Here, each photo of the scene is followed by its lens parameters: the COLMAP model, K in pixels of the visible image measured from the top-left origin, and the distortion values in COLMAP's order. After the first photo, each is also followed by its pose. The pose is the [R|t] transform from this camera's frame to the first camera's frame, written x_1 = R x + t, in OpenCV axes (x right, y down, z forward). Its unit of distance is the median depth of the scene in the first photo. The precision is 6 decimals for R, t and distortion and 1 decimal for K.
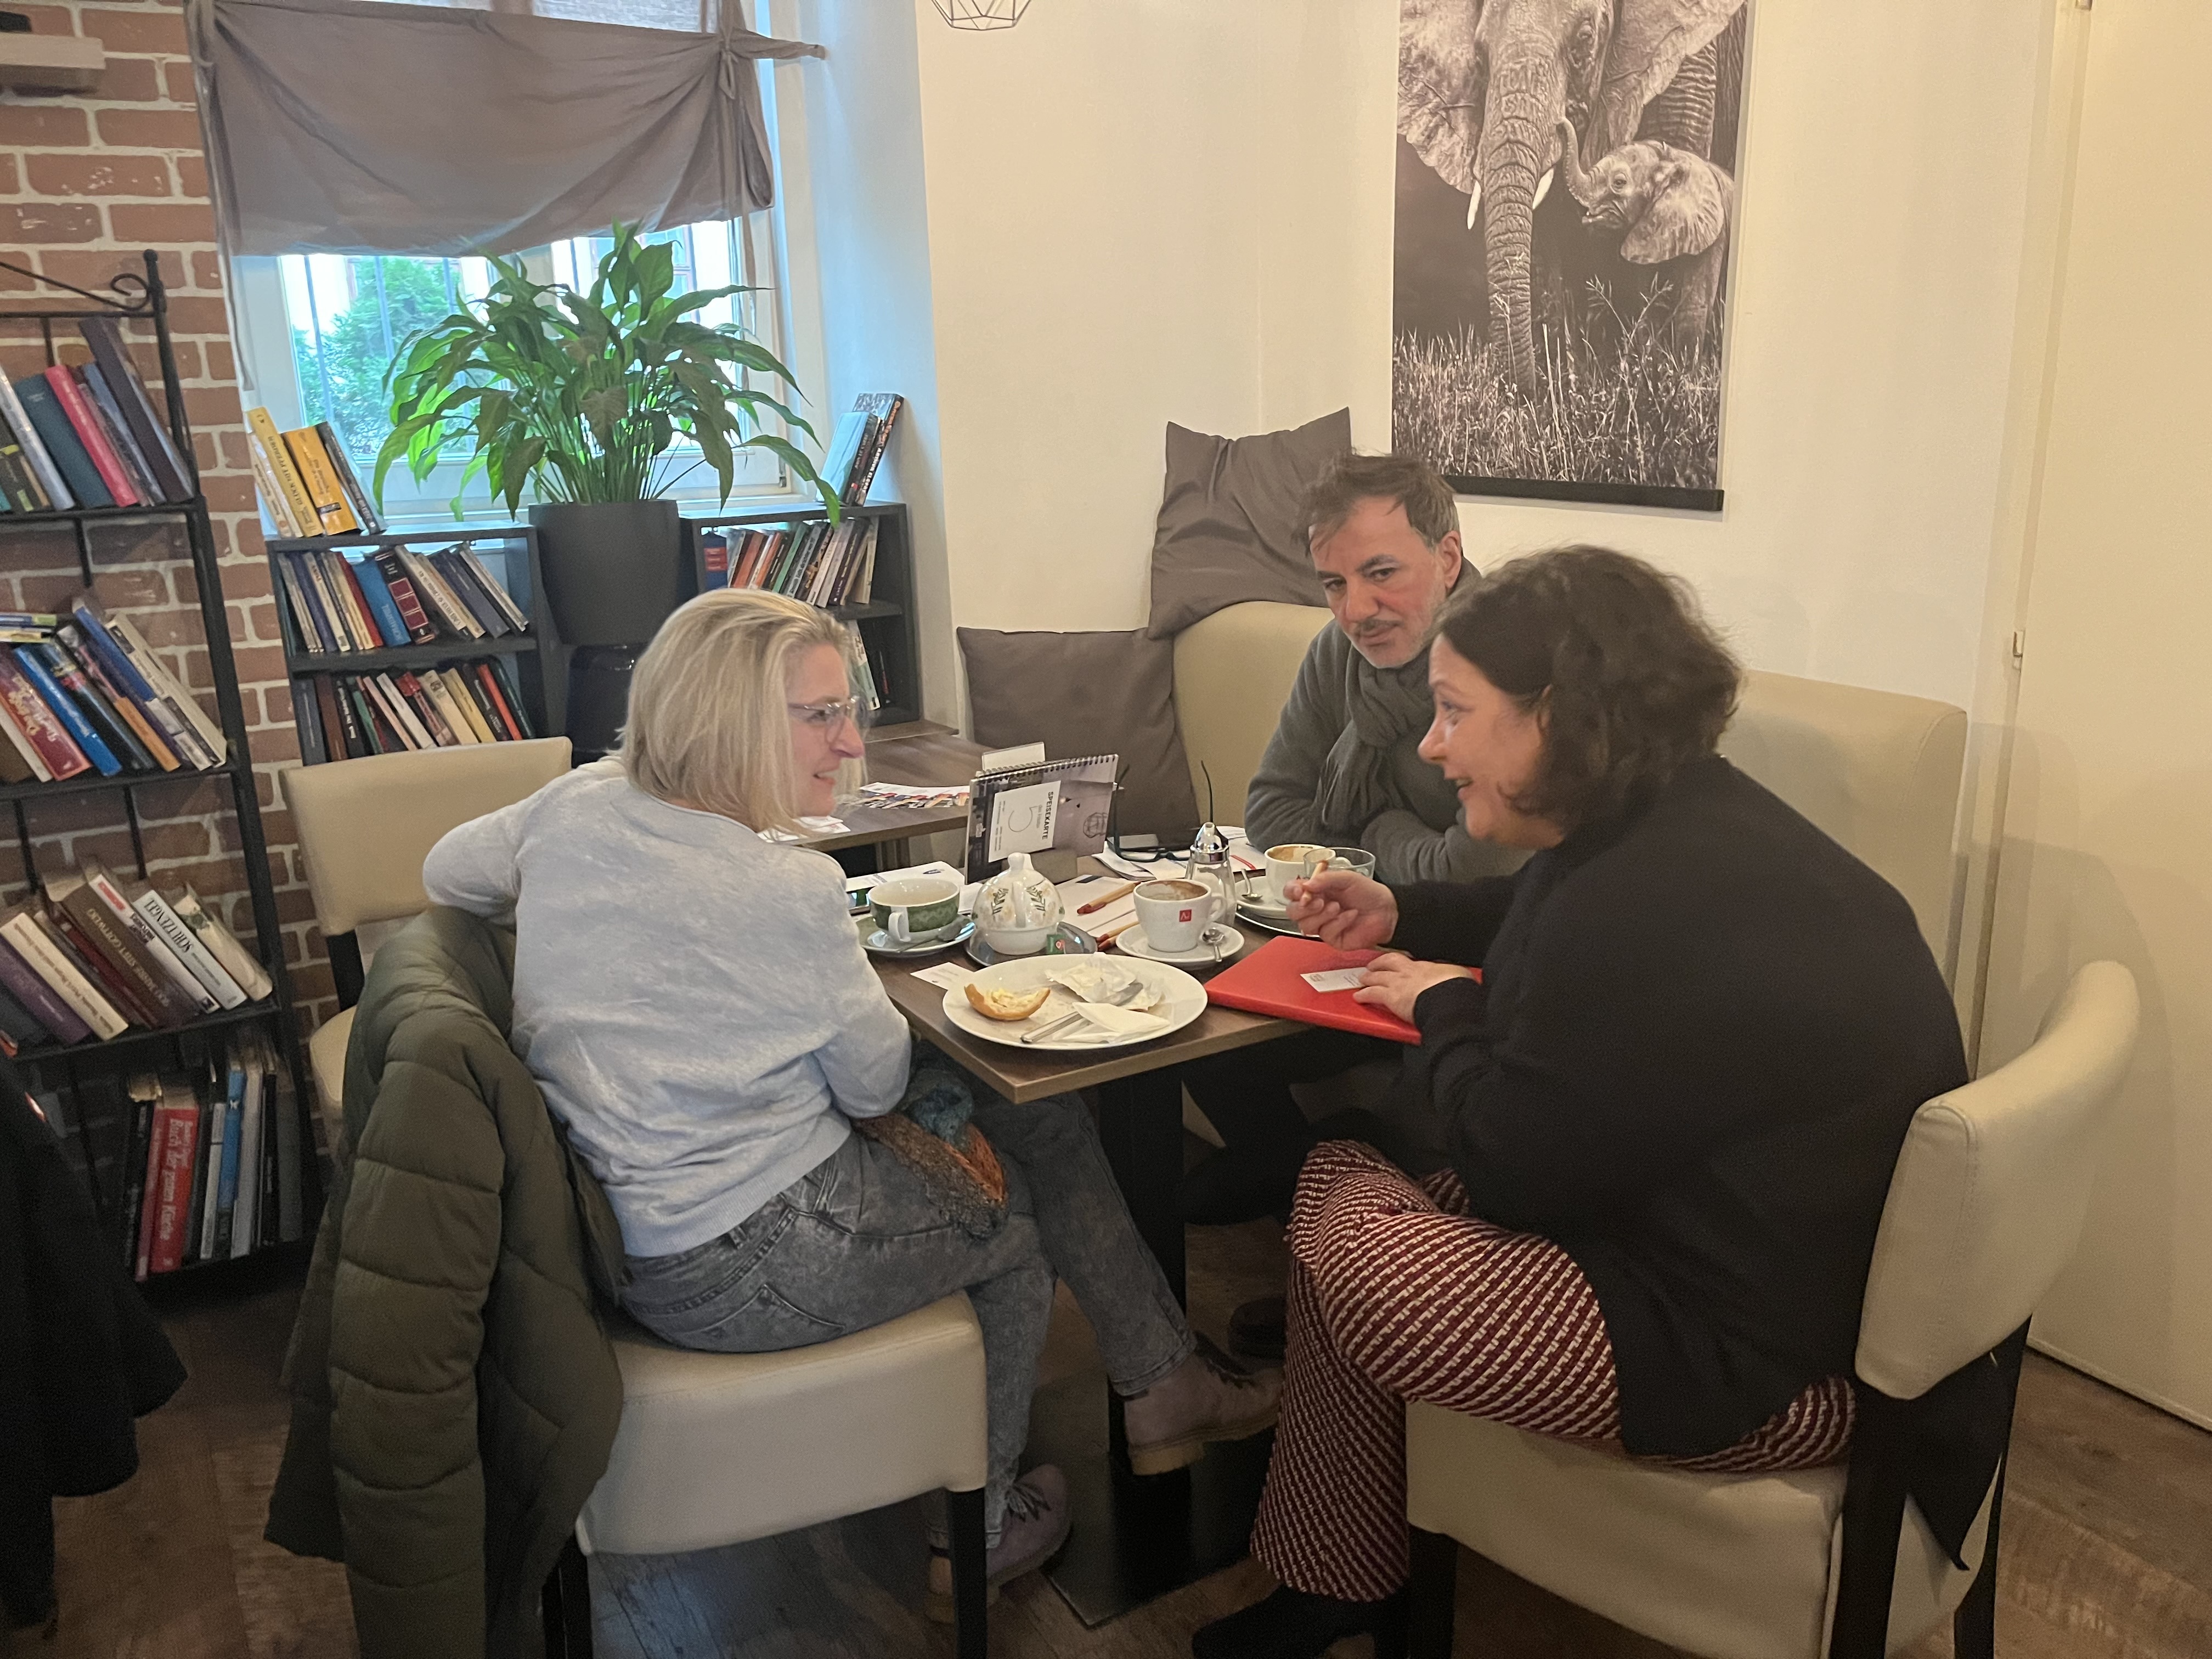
lens RADIAL K [[1663.5, 0, 1122.8], [0, 1663.5, 832.1], [0, 0, 1]] dist [0.061709, -0.088014]
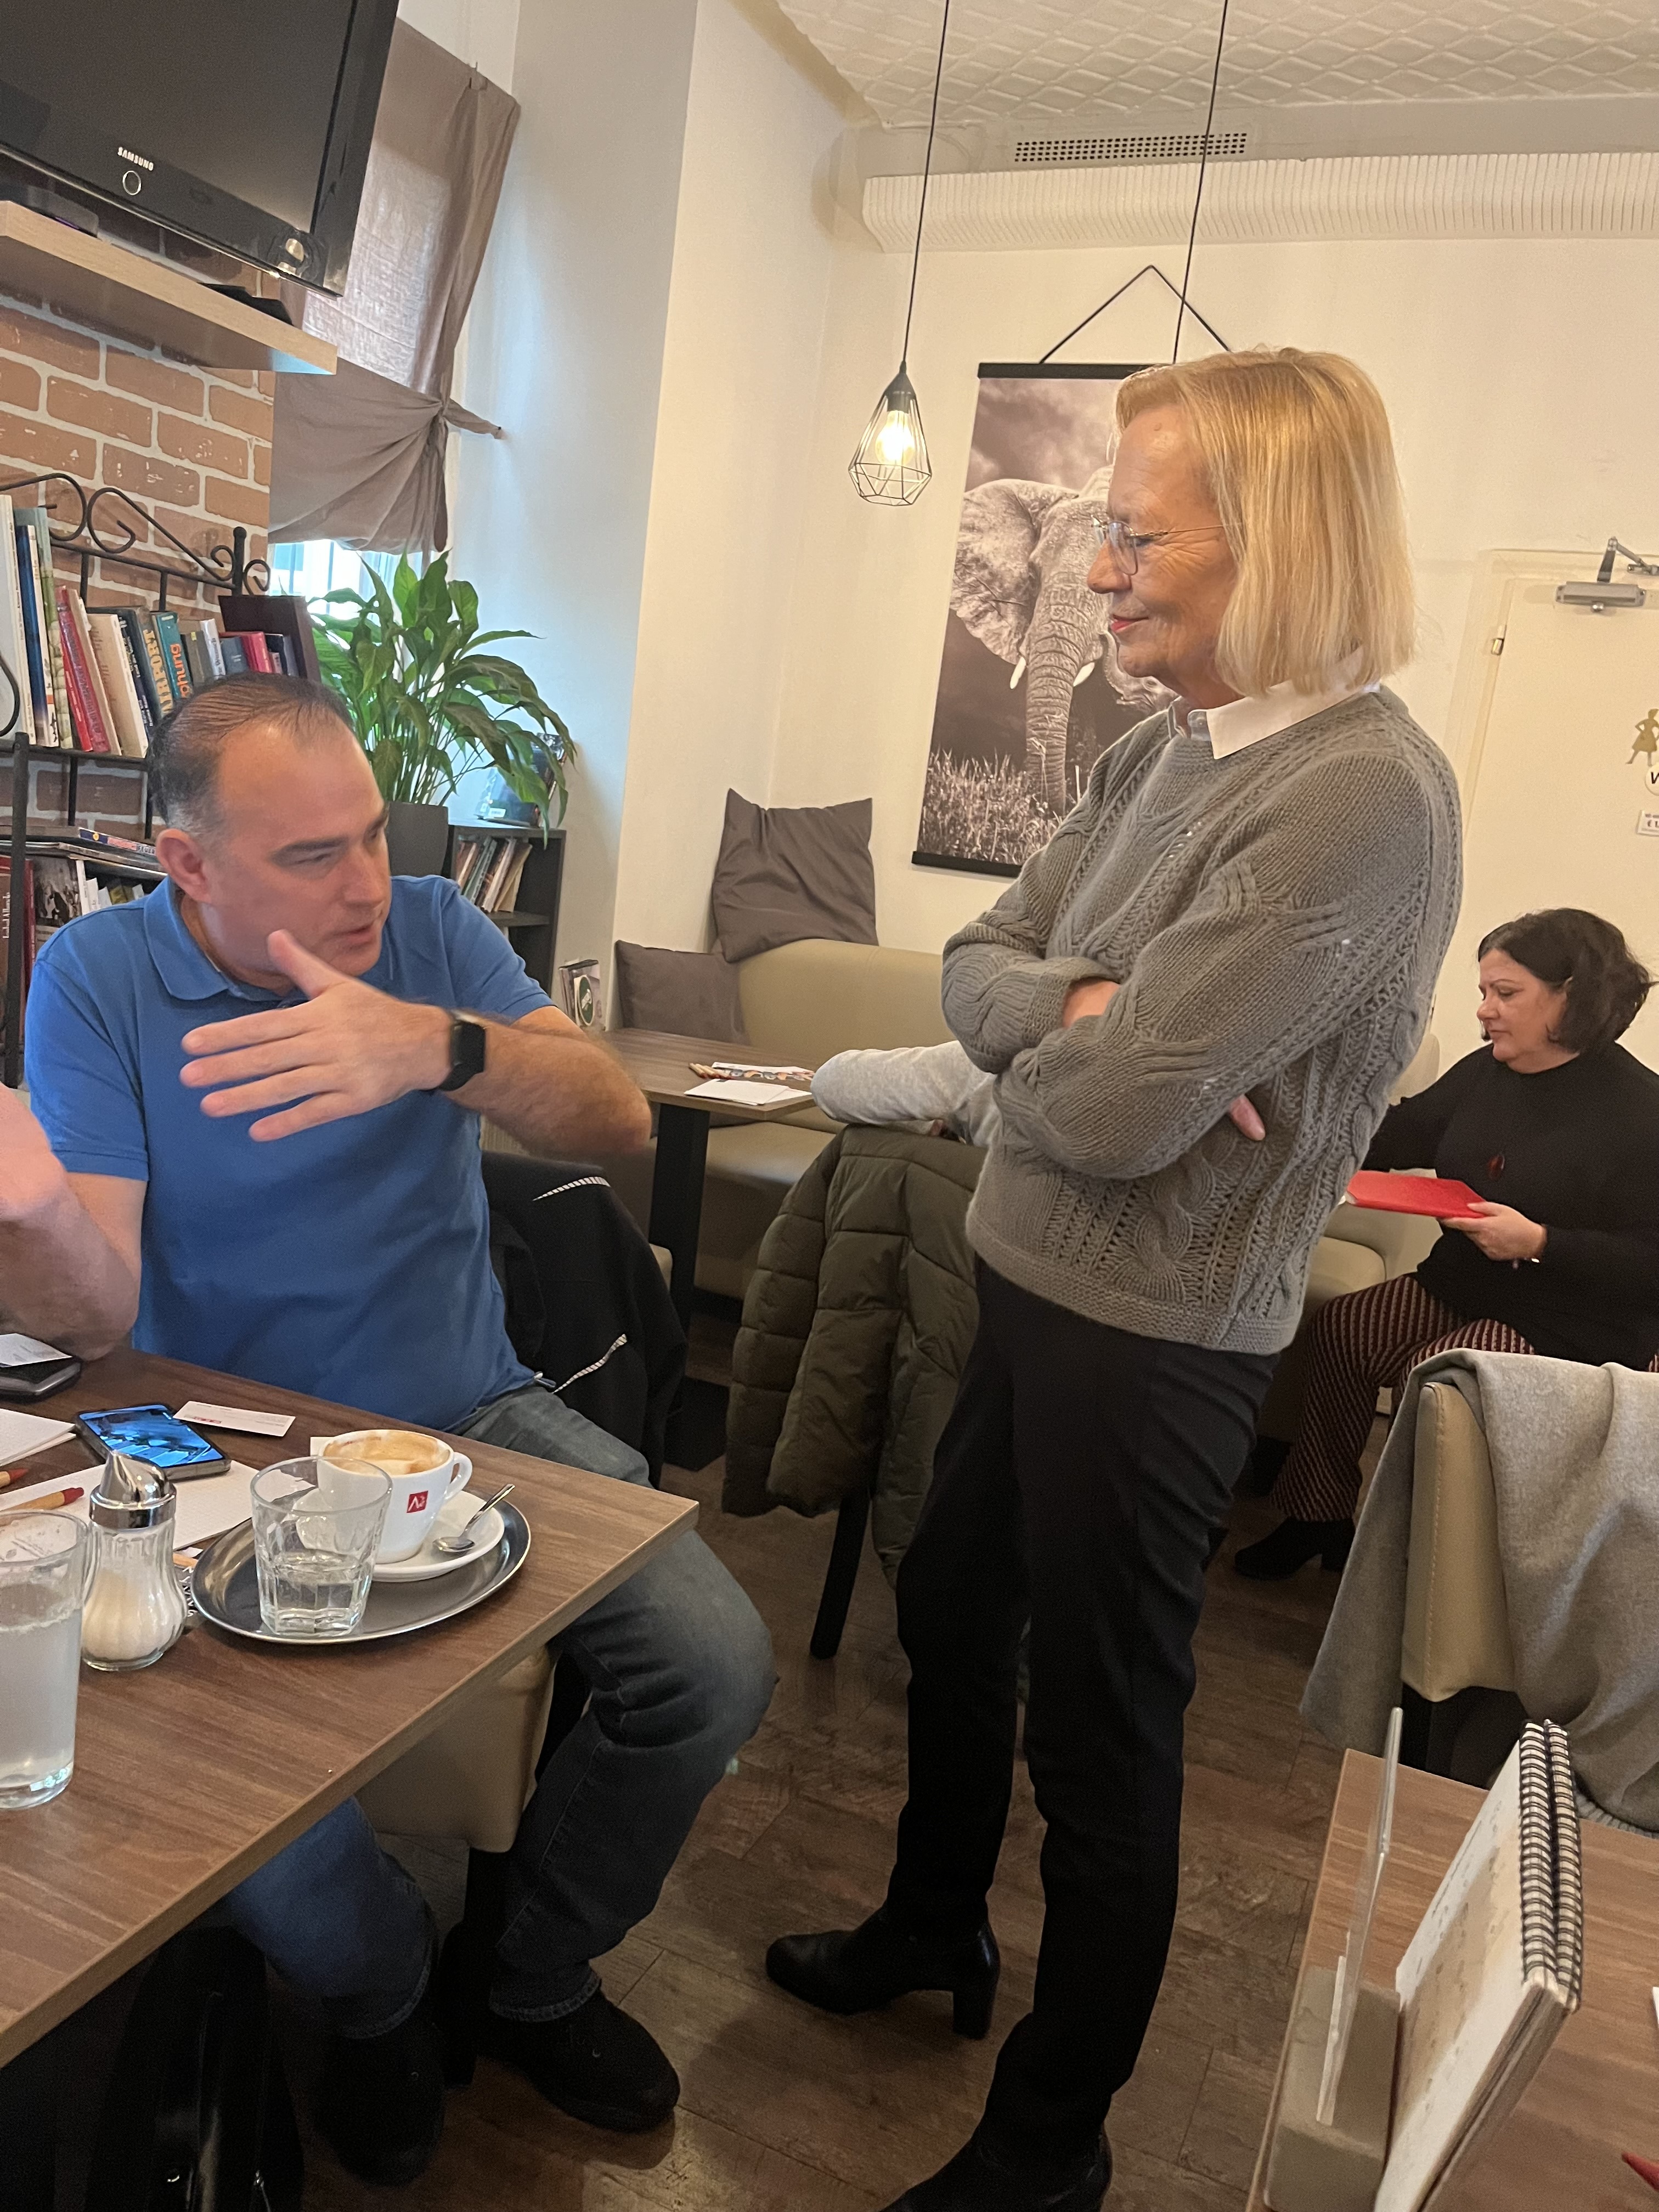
lens RADIAL K [[1663.5, 0, 819.3], [0, 1663.5, 1076.5], [0, 0, 1]] dist [0.061709, -0.088014]
pose [[0.828256, 0.034844, 0.559266, -0.765241], [0.002752, 0.997800, -0.066243, 0.060941], [-0.560343, 0.056405, 0.826338, -0.048350]]
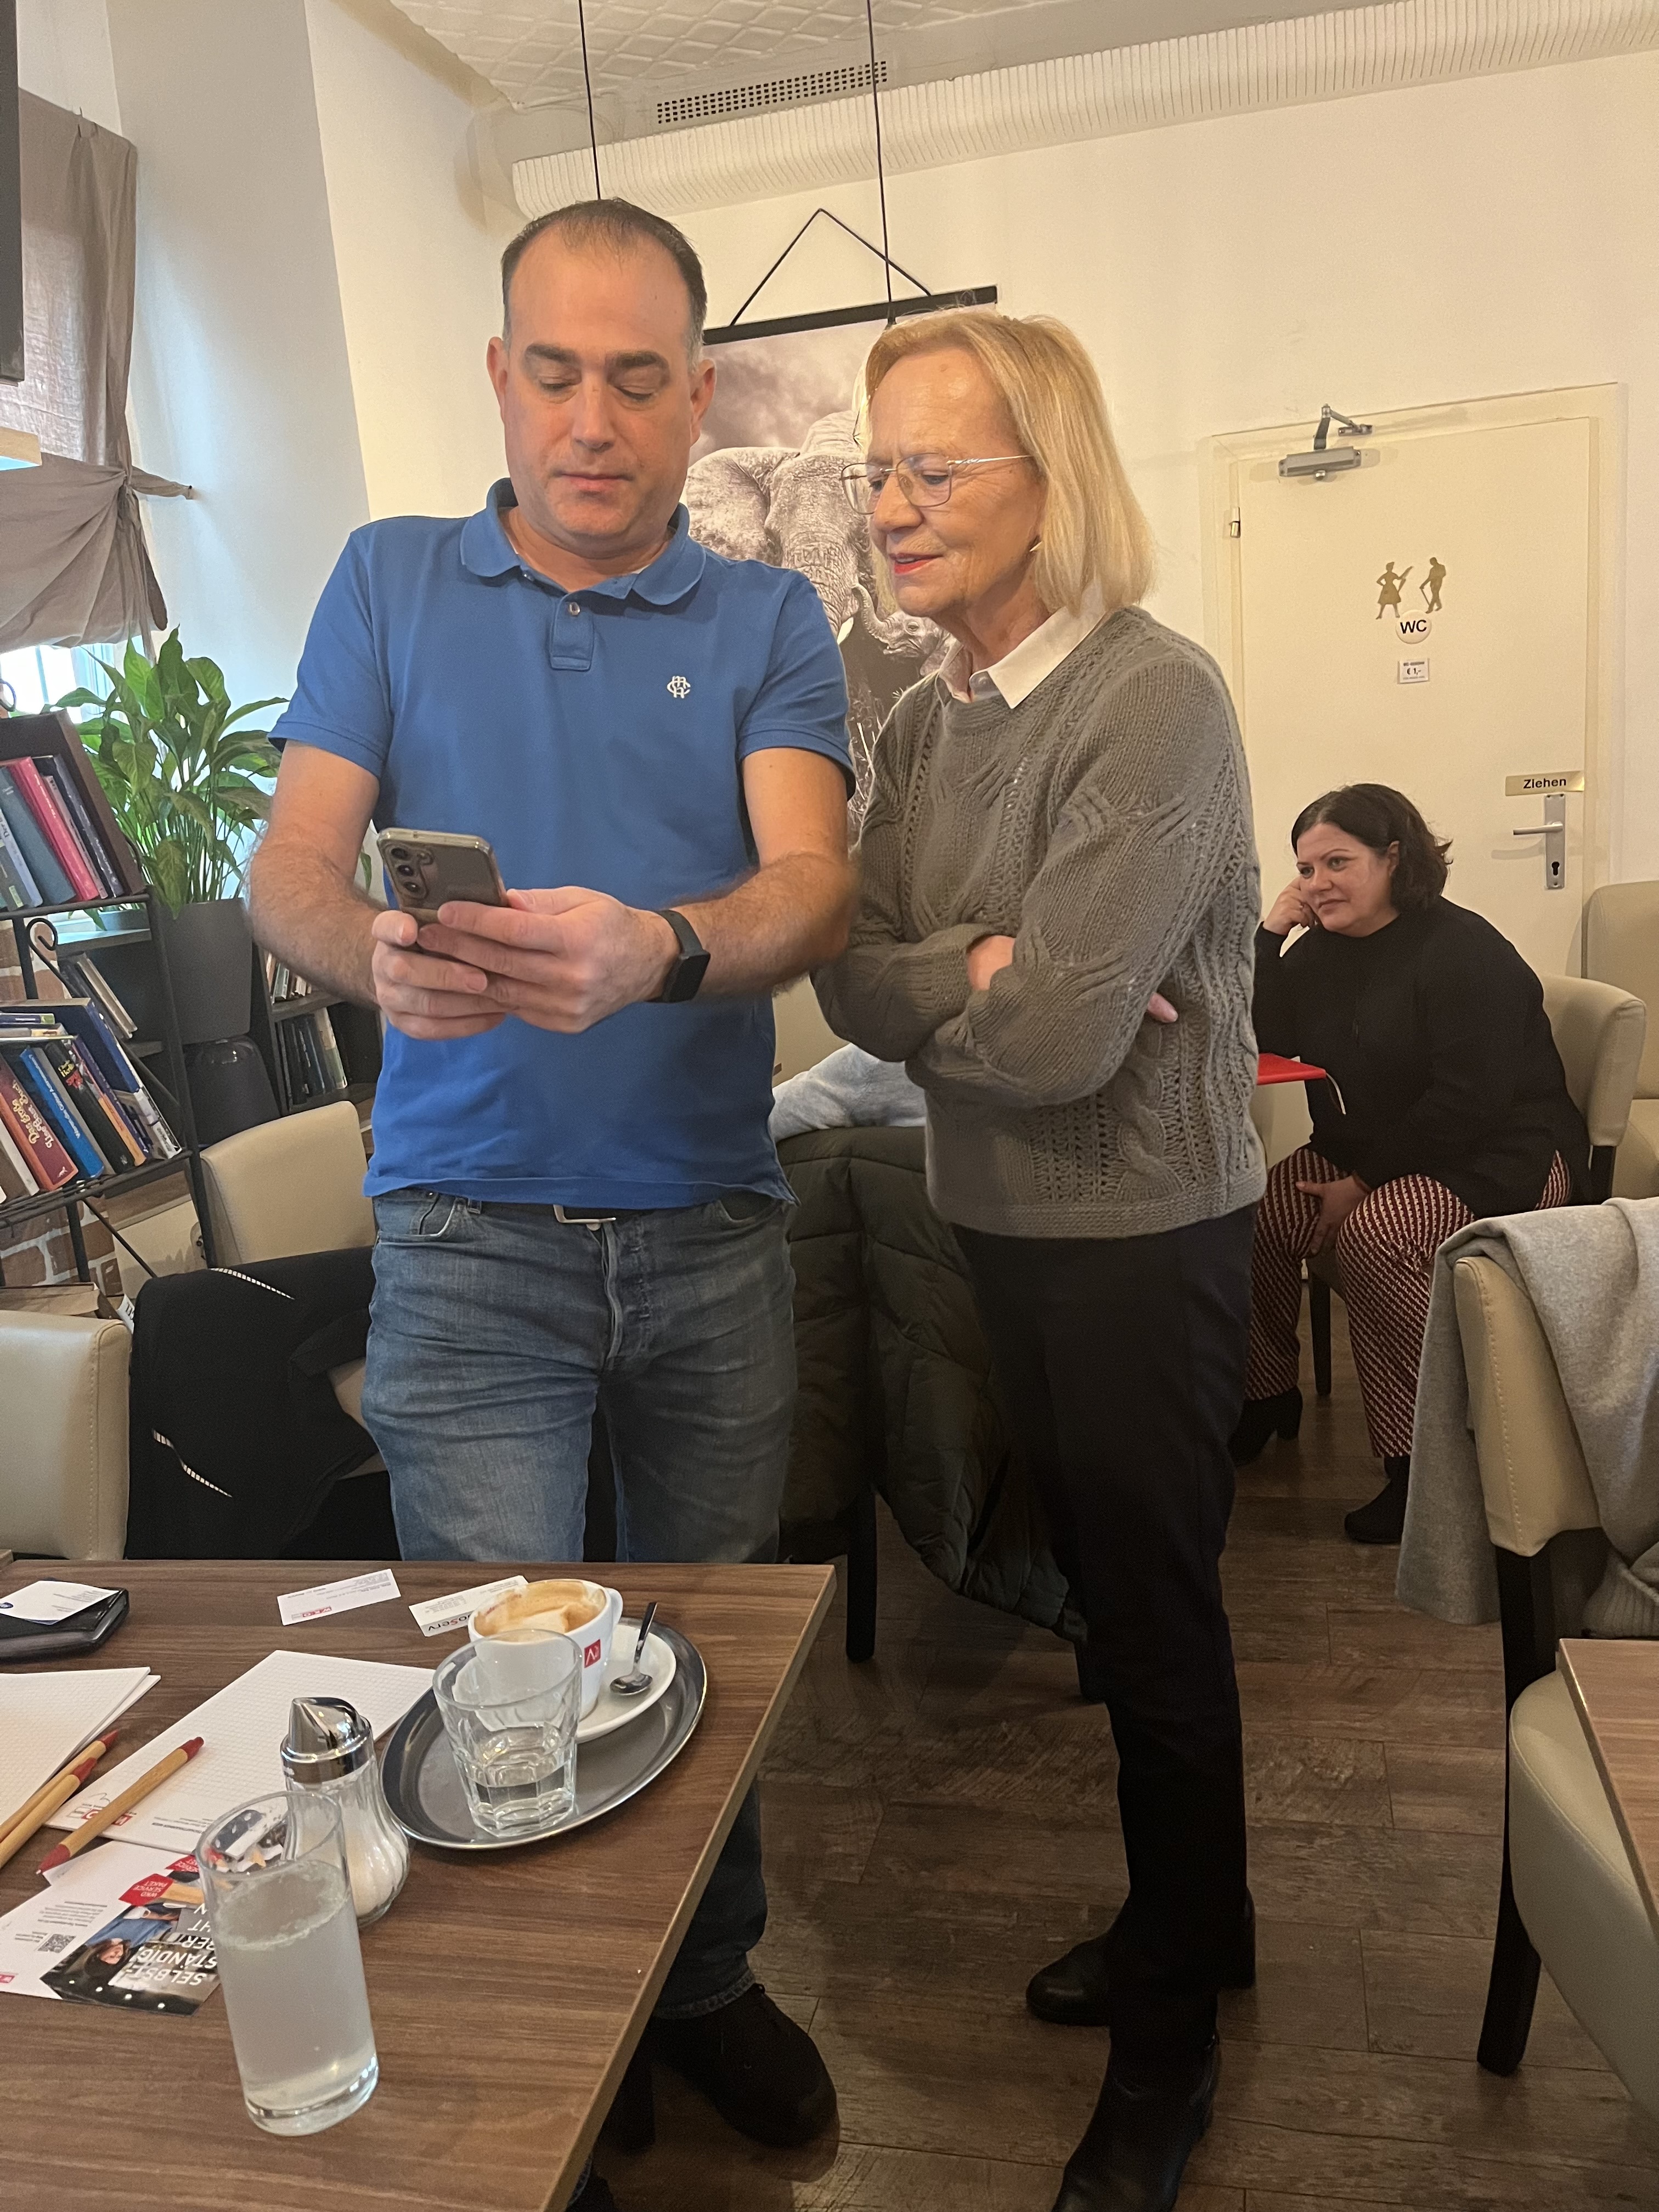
lens RADIAL K [[1663.5, 0, 851.4], [0, 1663.5, 1099.3], [0, 0, 1]] dist [0.061709, -0.088014]
pose [[0.723969, -0.161805, 0.670588, -0.804367], [0.234786, 0.971862, -0.018977, 0.037166], [-0.648649, 0.171183, 0.741587, 0.001491]]
